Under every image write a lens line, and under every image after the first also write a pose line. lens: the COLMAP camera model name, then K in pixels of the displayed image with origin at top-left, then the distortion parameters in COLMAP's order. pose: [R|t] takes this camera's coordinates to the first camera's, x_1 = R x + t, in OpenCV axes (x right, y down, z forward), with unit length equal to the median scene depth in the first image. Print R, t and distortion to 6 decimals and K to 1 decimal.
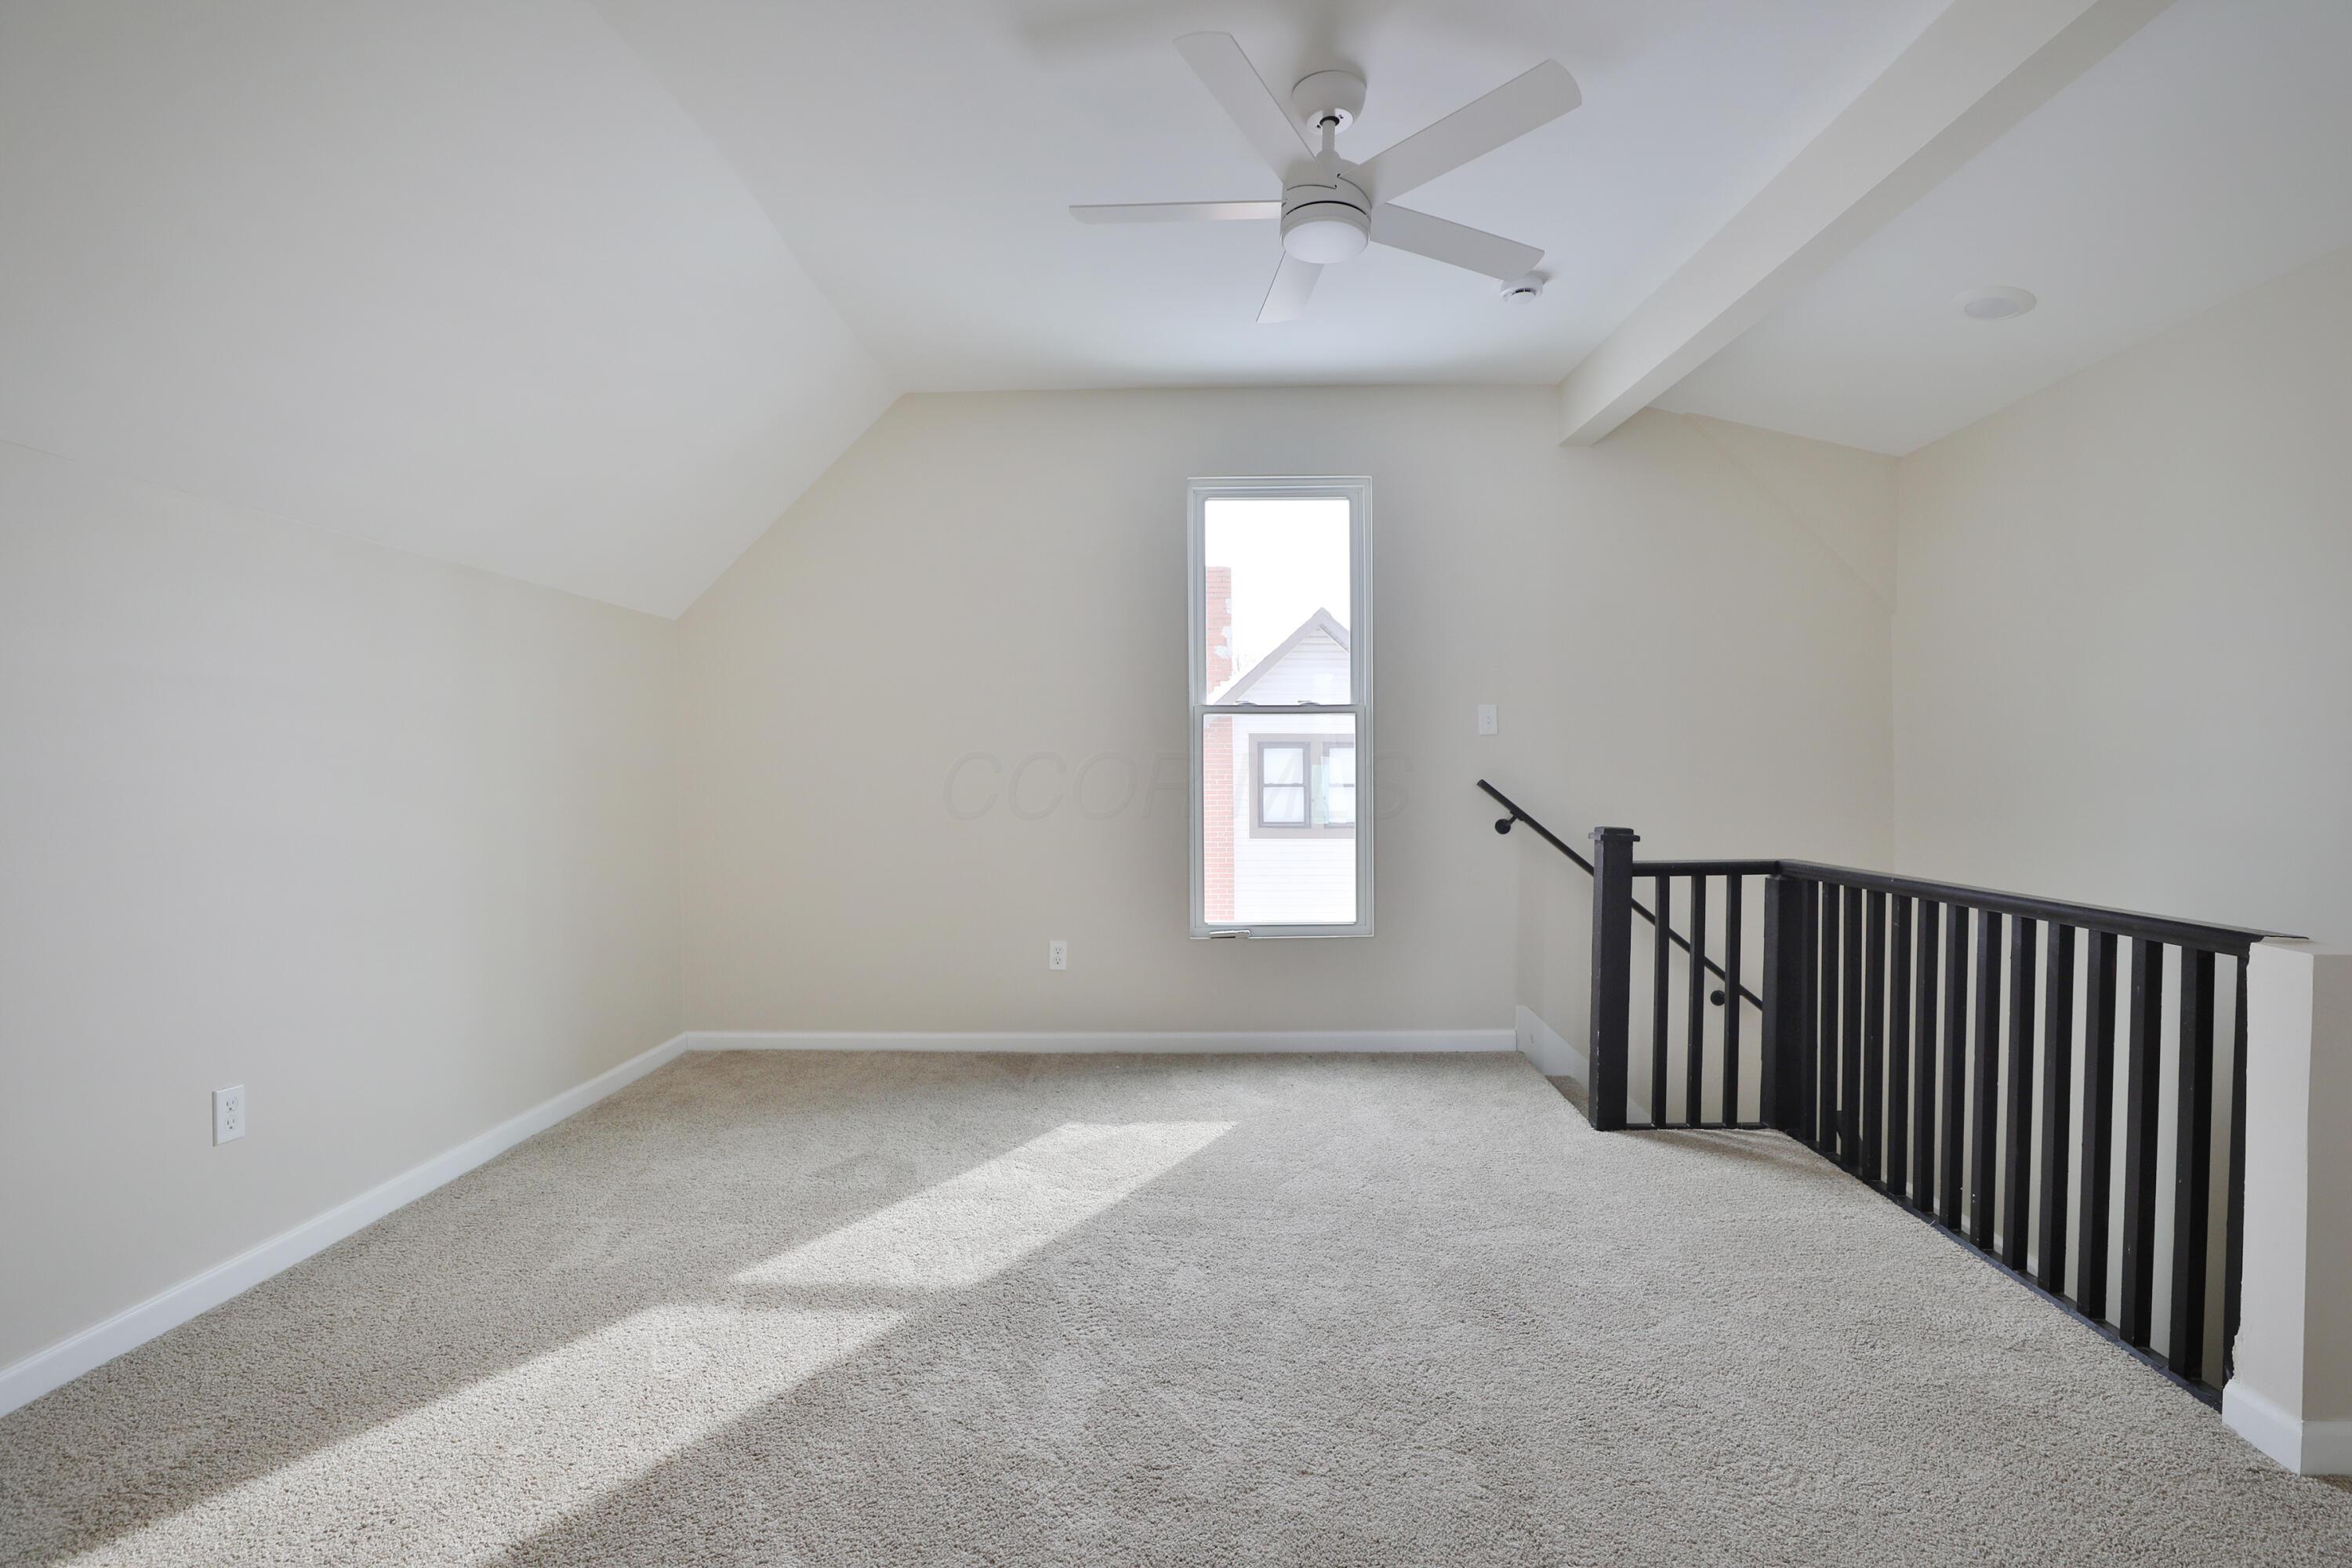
lens RADIAL K [[1144.2, 0, 1176.0], [0, 1144.2, 784.0], [0, 0, 1]] dist [-0.001933, 0.000898]
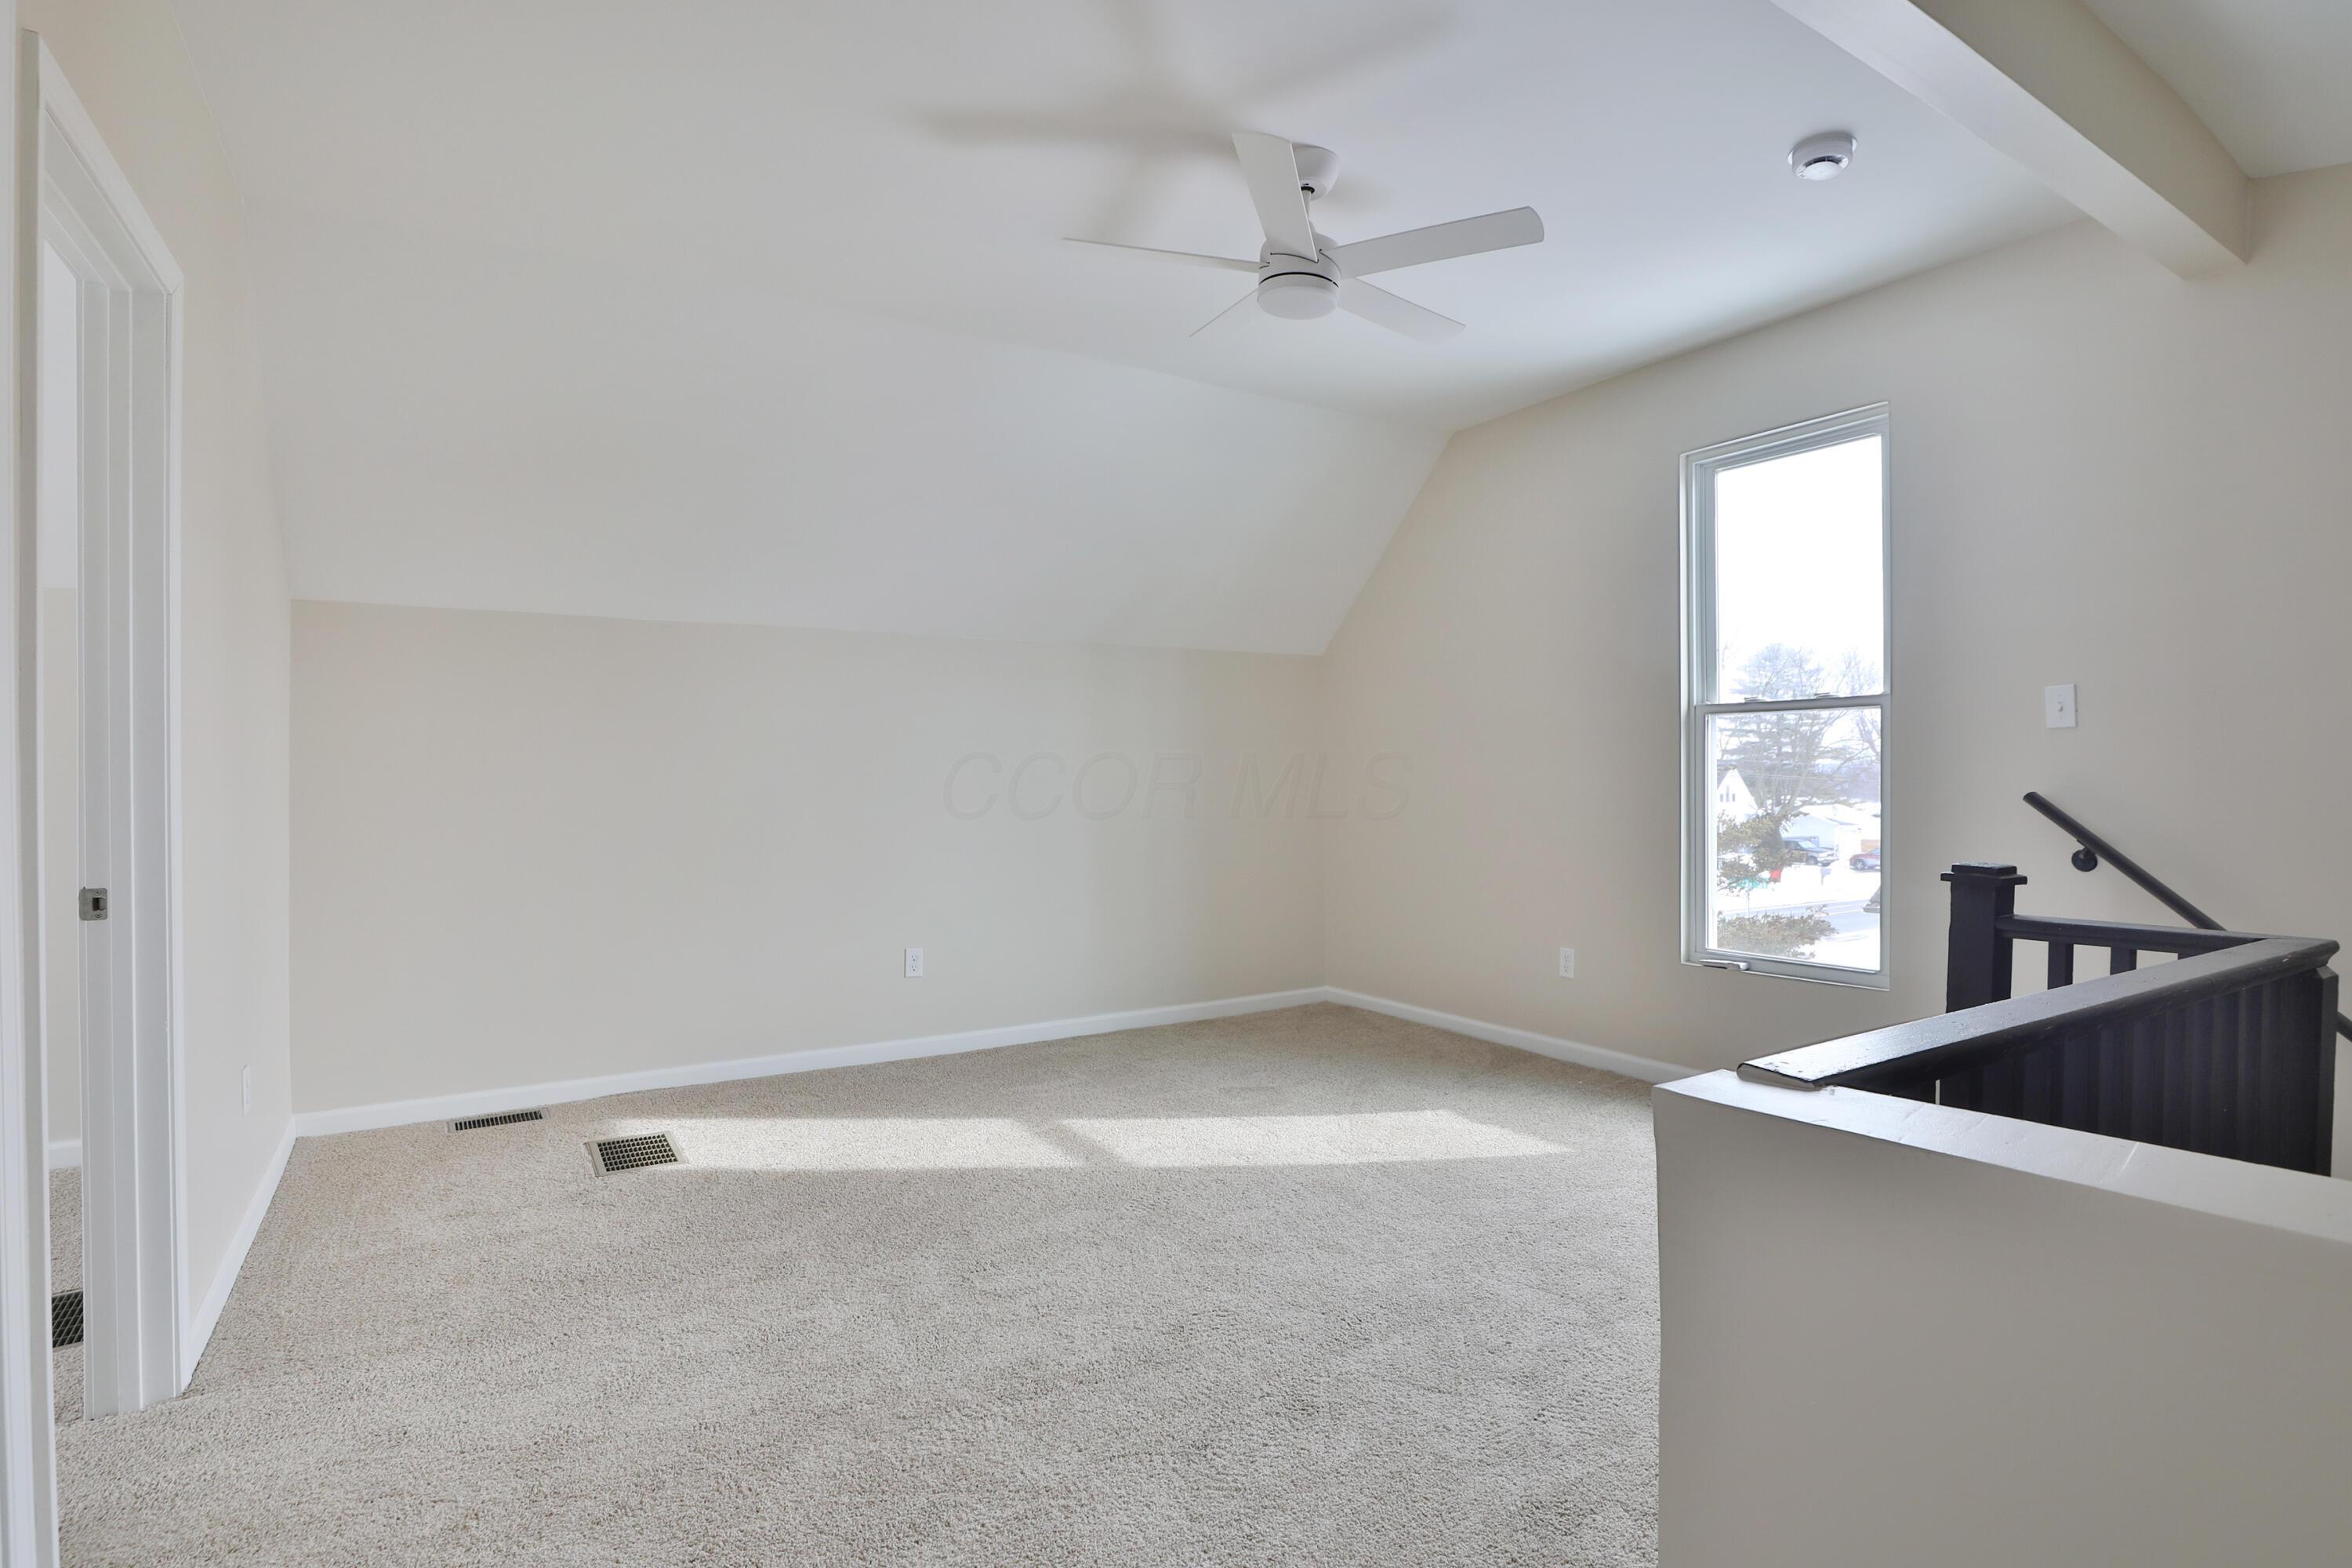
lens RADIAL K [[1202.3, 0, 1181.0], [0, 1202.3, 770.4], [0, 0, 1]] dist [-0.002640, -0.000100]
pose [[0.553537, -0.001024, -0.832824, 0.732156], [-0.001961, 0.999995, -0.002533, -0.017825], [0.832823, 0.003035, 0.553532, 0.180474]]
